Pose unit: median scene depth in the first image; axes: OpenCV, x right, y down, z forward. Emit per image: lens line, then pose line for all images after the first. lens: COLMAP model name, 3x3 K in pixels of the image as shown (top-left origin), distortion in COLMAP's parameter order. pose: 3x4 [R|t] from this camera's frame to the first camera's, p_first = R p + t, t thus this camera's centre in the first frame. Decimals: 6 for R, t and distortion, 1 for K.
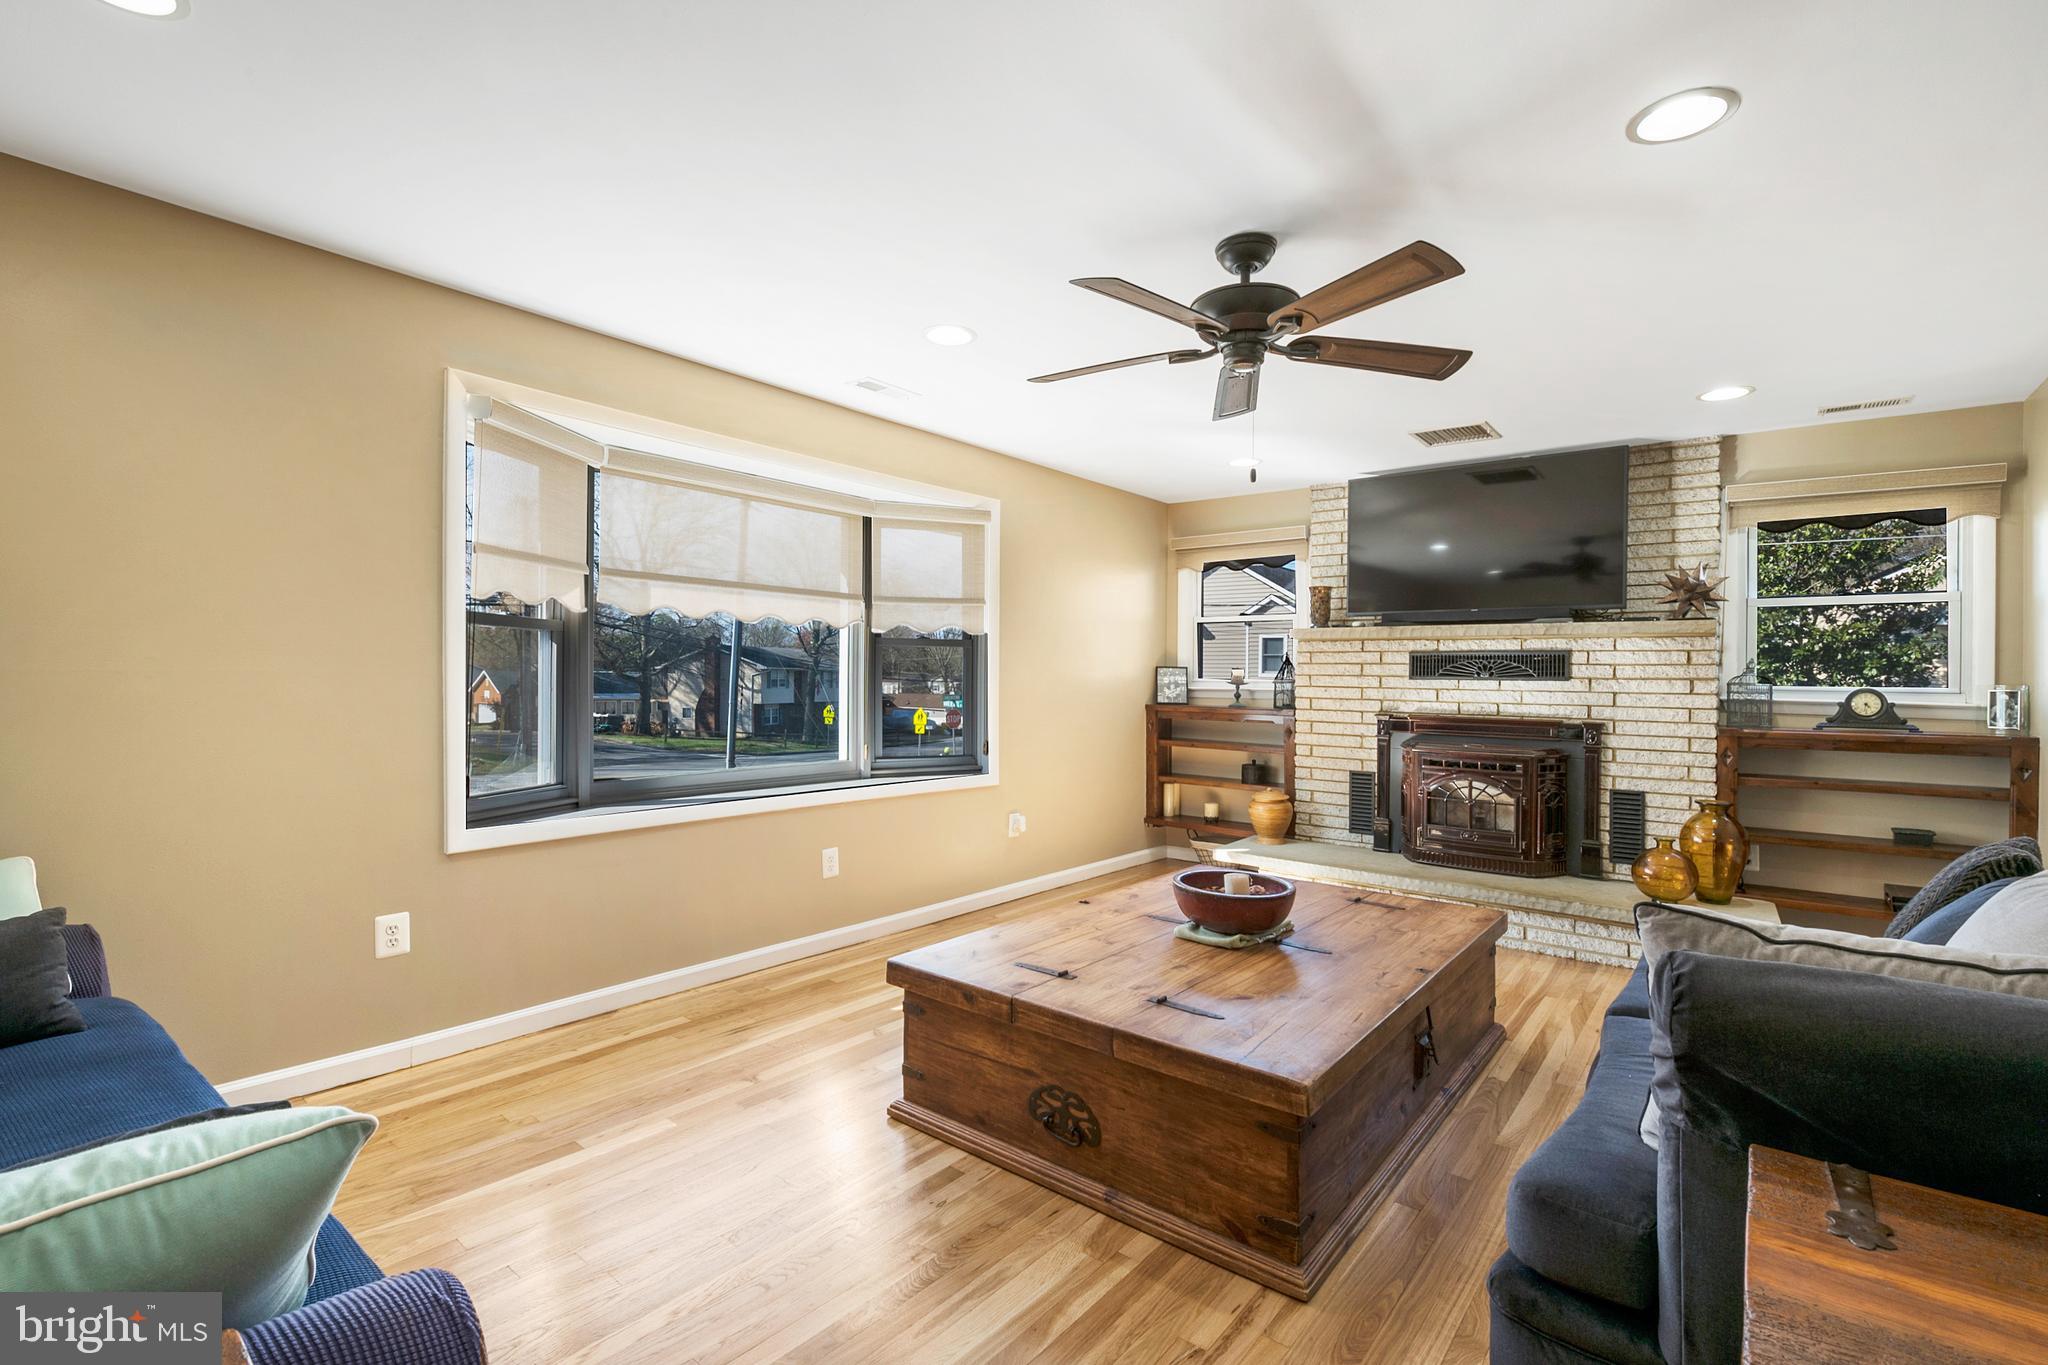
lens RADIAL K [[894.5, 0, 1045.8], [0, 894.5, 663.4], [0, 0, 1]] dist [0.001671, -0.001233]
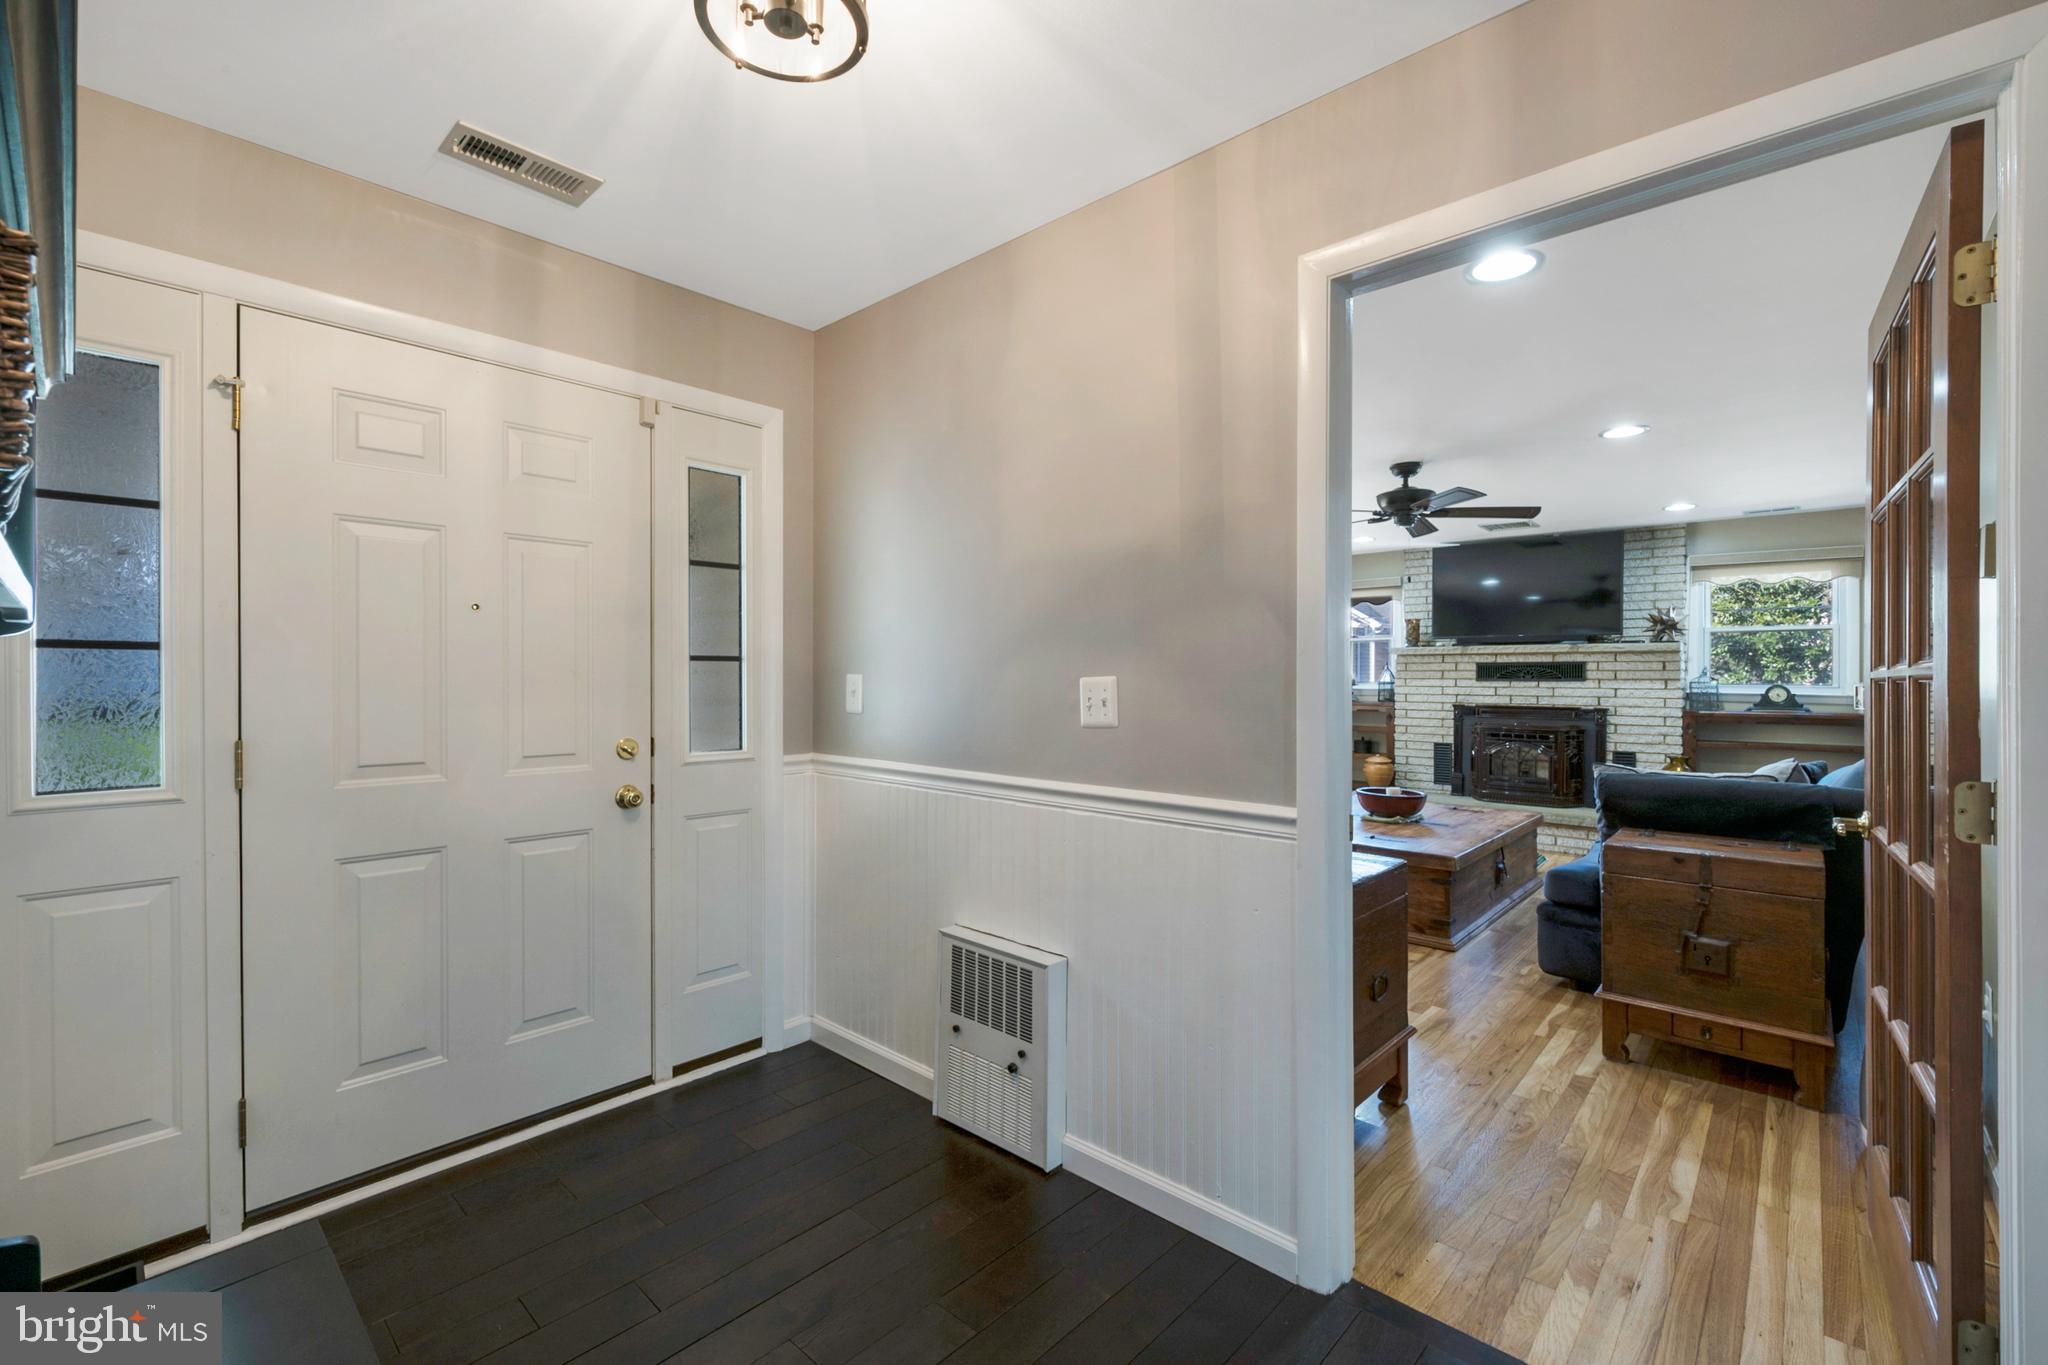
lens RADIAL K [[862.4, 0, 1011.8], [0, 862.4, 673.2], [0, 0, 1]] dist [-0.003079, -0.000109]
pose [[0.996962, -0.009015, -0.077372, -0.292753], [0.009670, 0.999920, 0.008105, -0.016530], [0.077293, -0.008829, 0.996969, -0.569929]]
